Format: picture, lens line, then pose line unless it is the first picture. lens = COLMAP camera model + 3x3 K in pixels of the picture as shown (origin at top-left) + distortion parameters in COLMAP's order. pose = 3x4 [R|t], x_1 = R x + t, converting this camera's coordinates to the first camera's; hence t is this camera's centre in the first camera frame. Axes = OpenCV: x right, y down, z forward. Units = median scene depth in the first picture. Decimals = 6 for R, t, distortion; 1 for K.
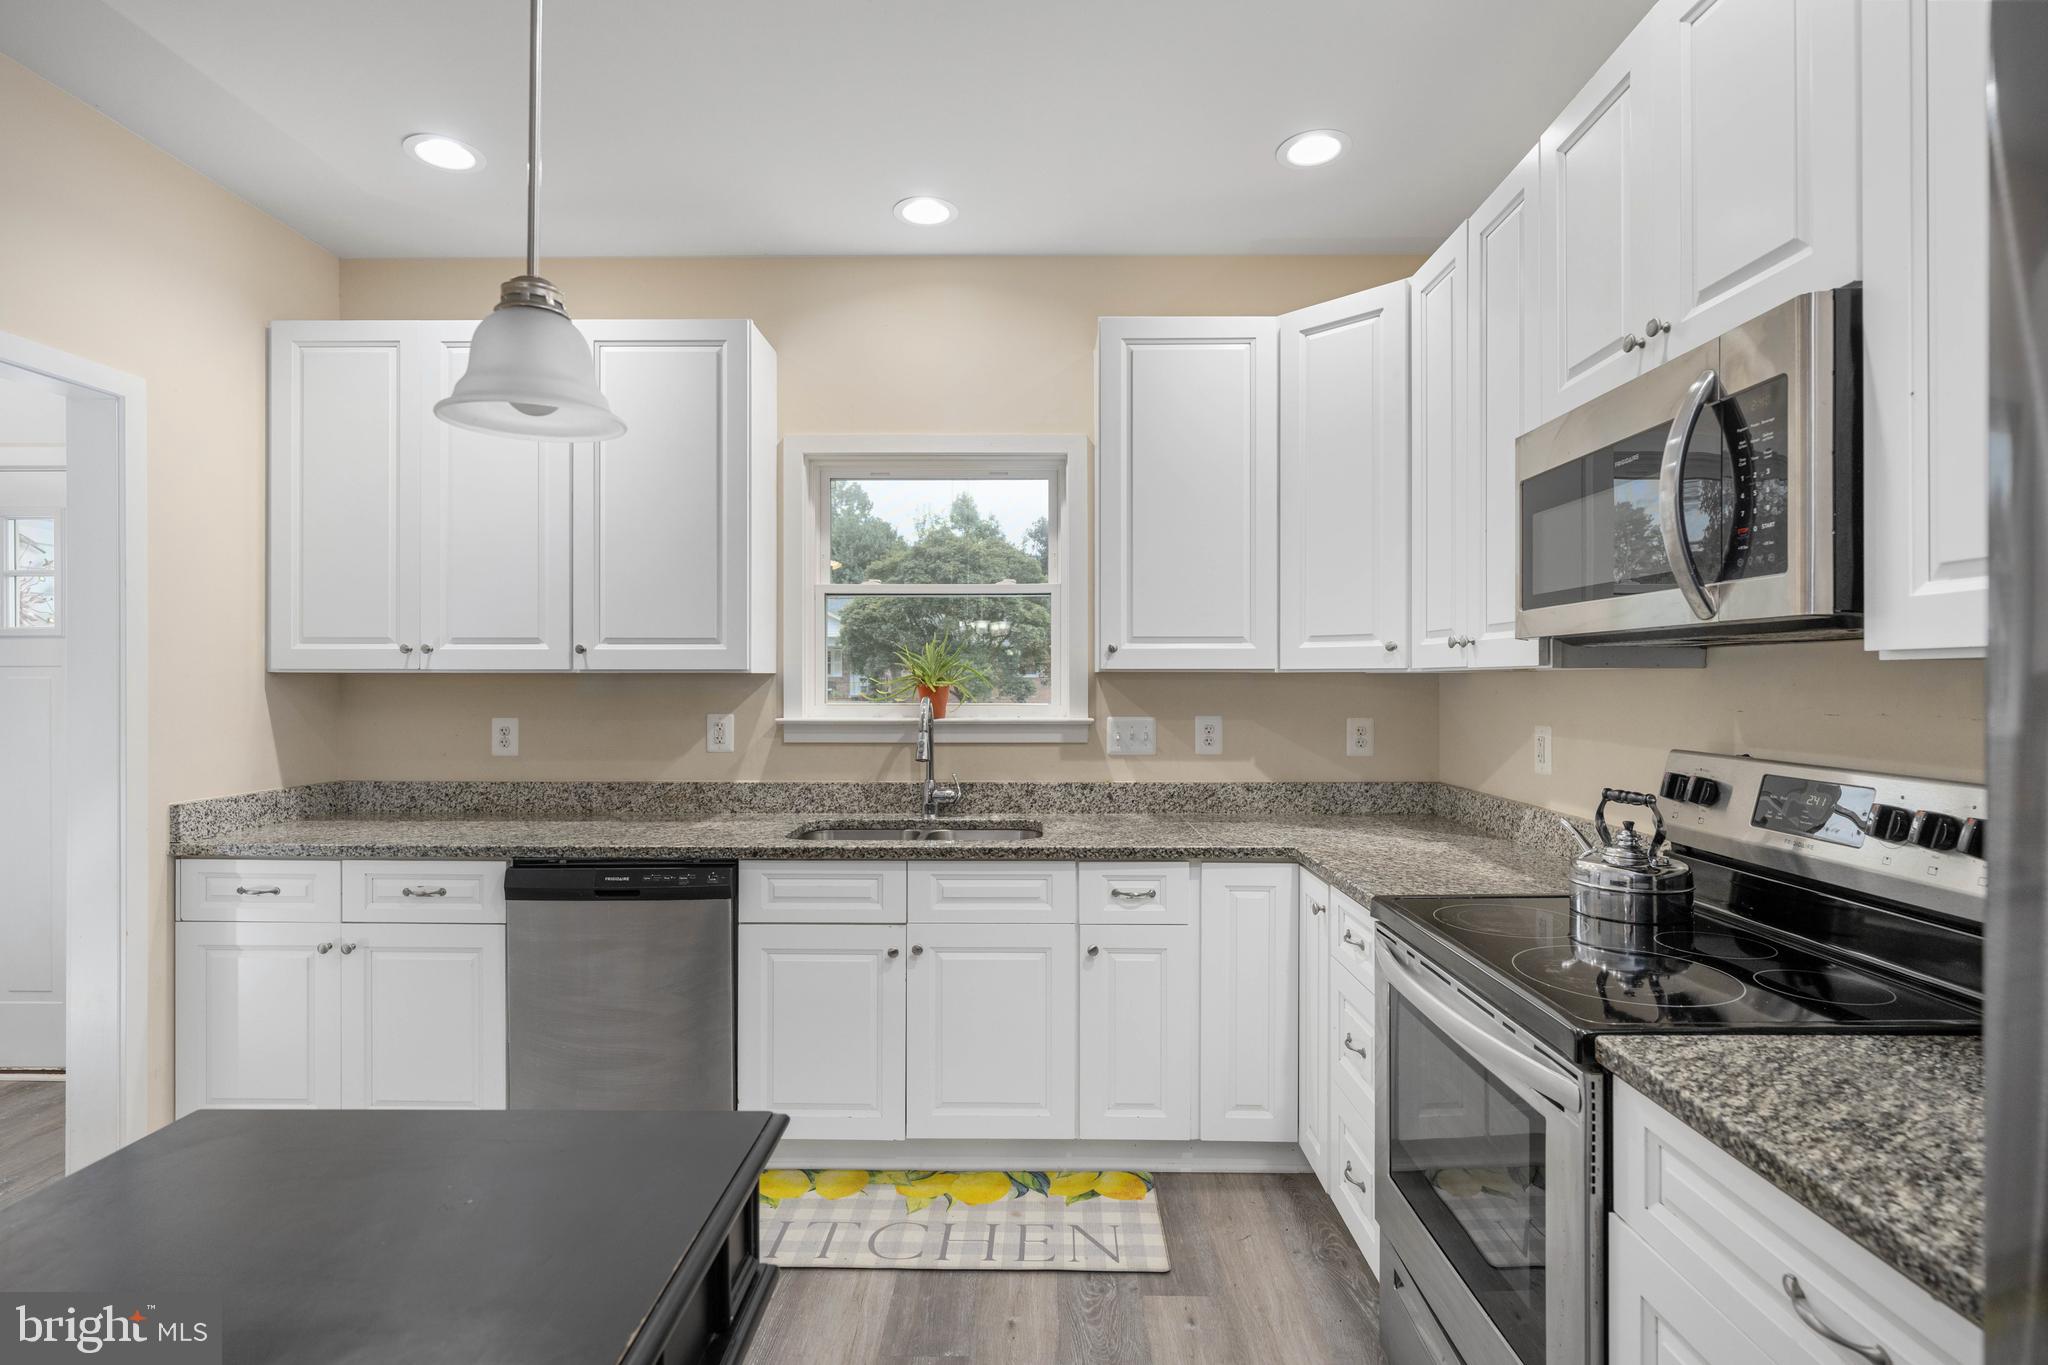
lens RADIAL K [[992.7, 0, 1023.8], [0, 992.7, 680.2], [0, 0, 1]] dist [-0.003672, 0.000218]
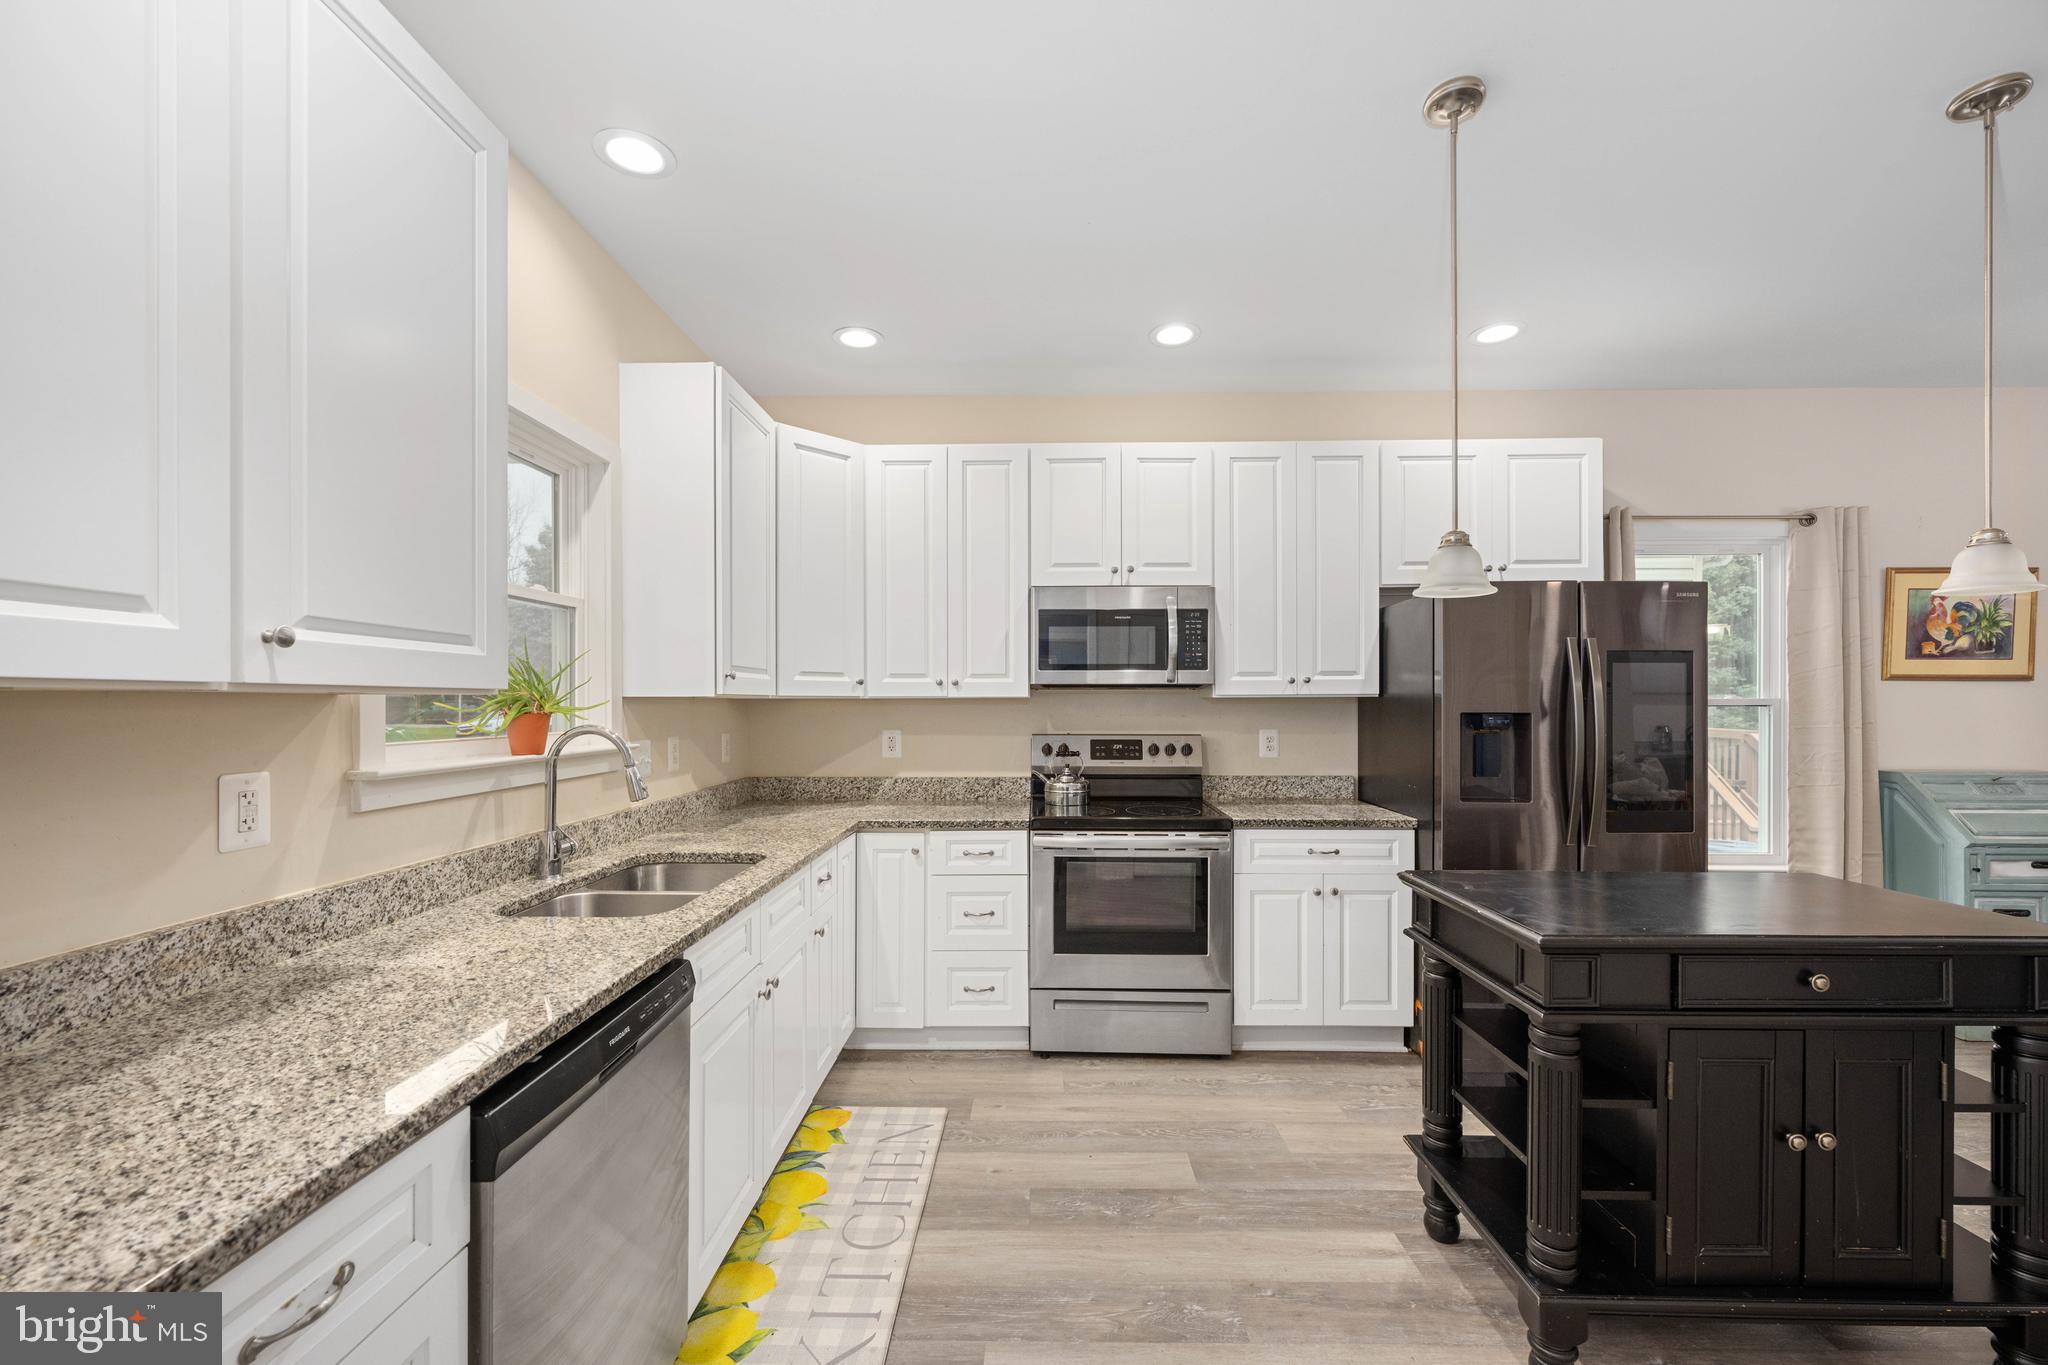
lens RADIAL K [[823.1, 0, 1024.7], [0, 823.1, 702.1], [0, 0, 1]] dist [-0.001062, -0.000491]
pose [[0.002709, 0.000347, 0.999996, -0.898070], [0.001174, 0.999999, -0.000350, -0.002066], [-0.999996, 0.001175, 0.002708, 0.742171]]
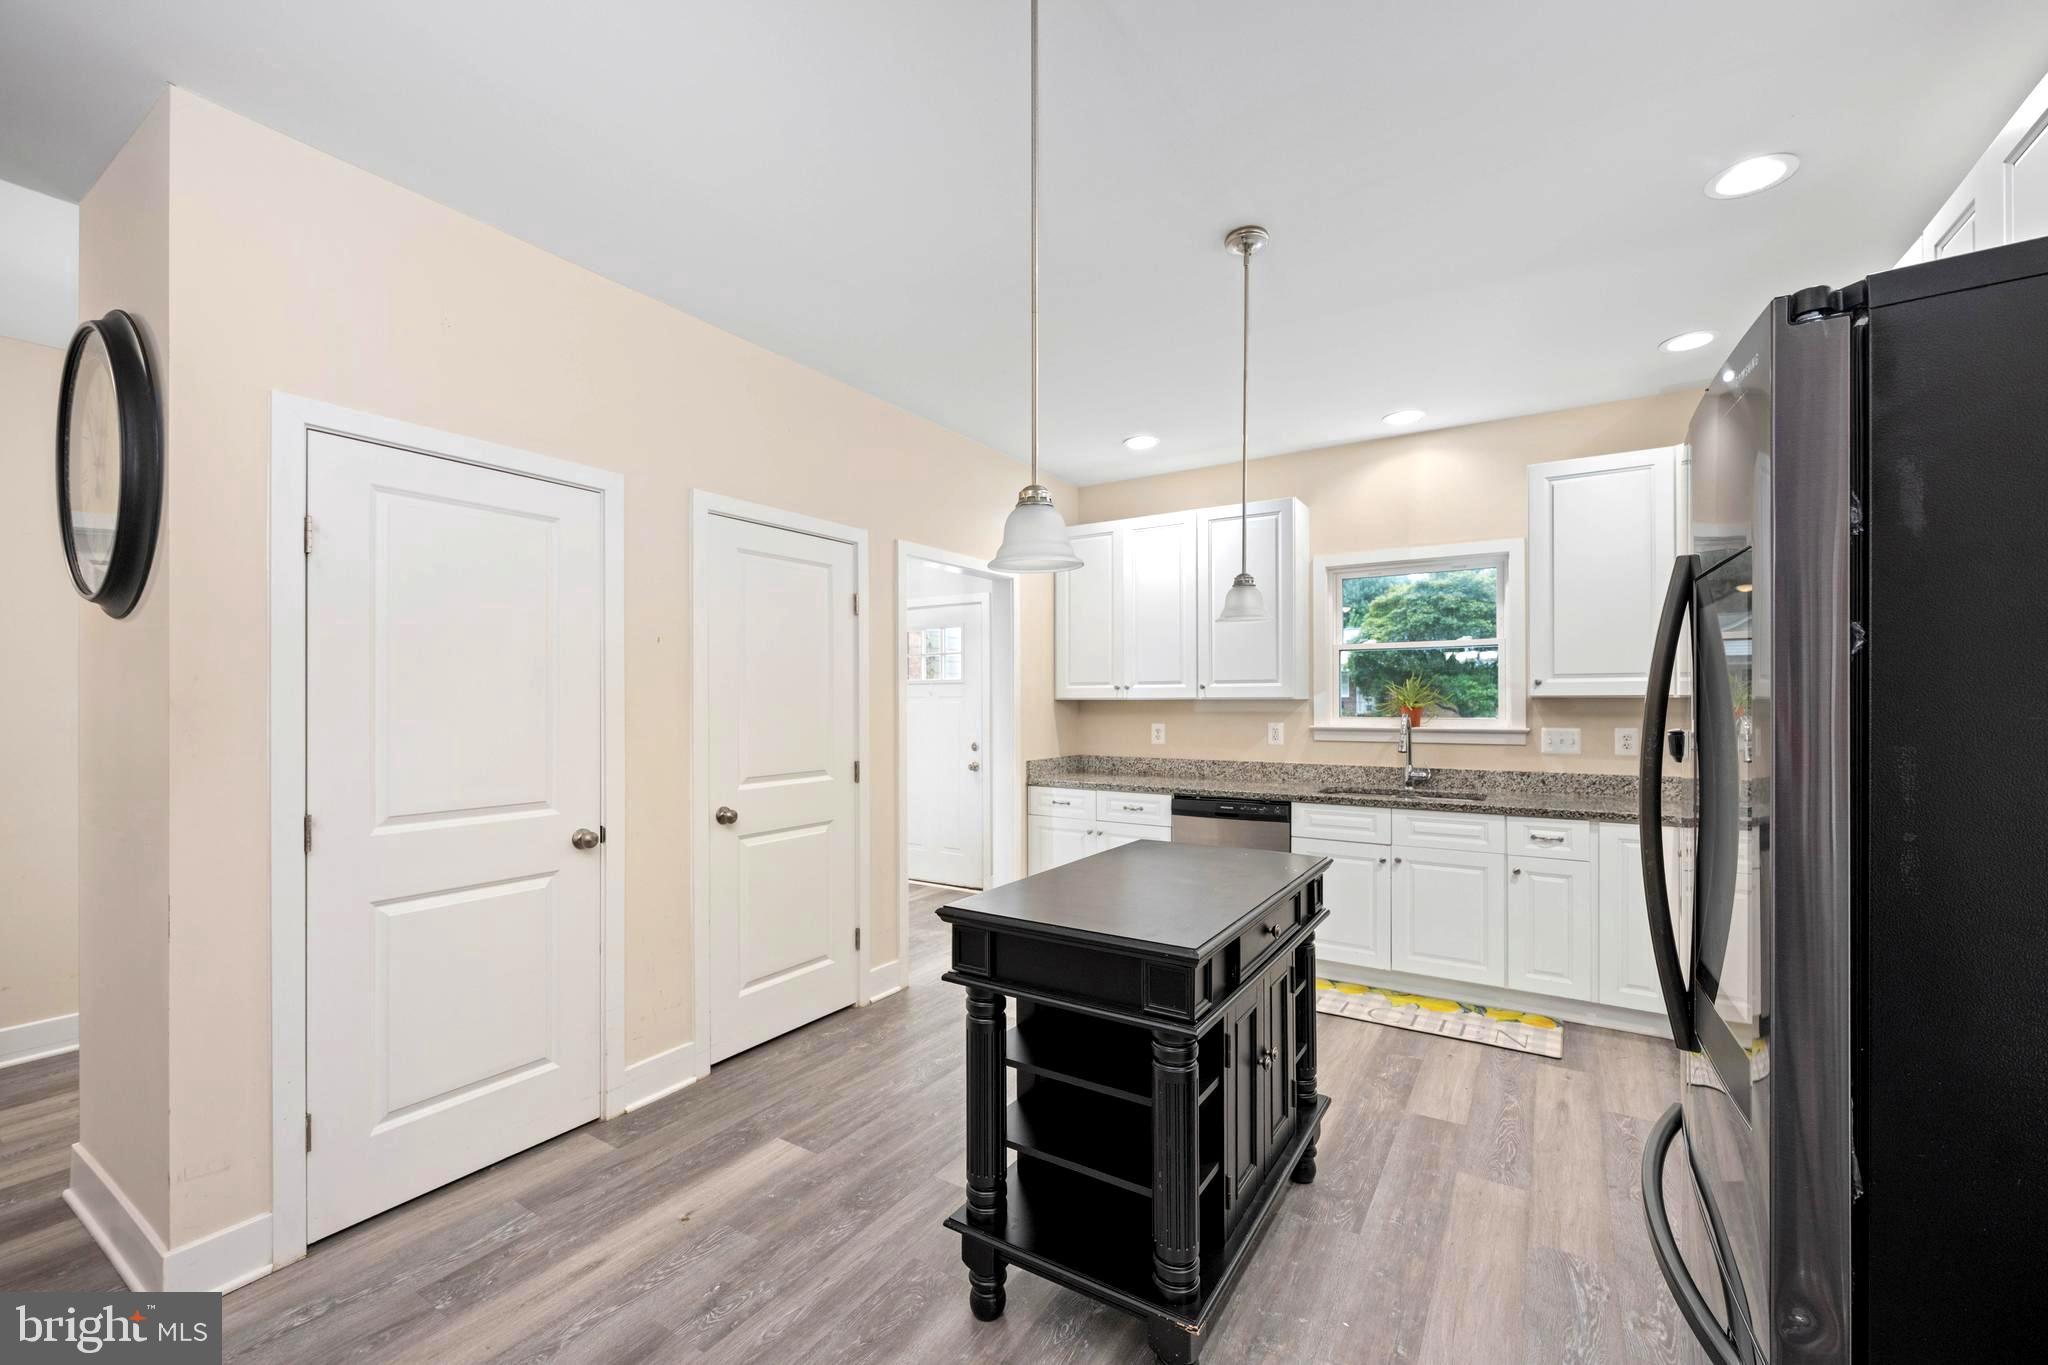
lens RADIAL K [[823.1, 0, 1014.4], [0, 823.1, 698.2], [0, 0, 1]] dist [-0.001062, -0.000491]
pose [[0.843219, -0.004753, -0.537549, 0.099569], [0.003304, 0.999988, -0.003660, -0.006507], [0.537560, 0.001310, 0.843224, -0.556731]]
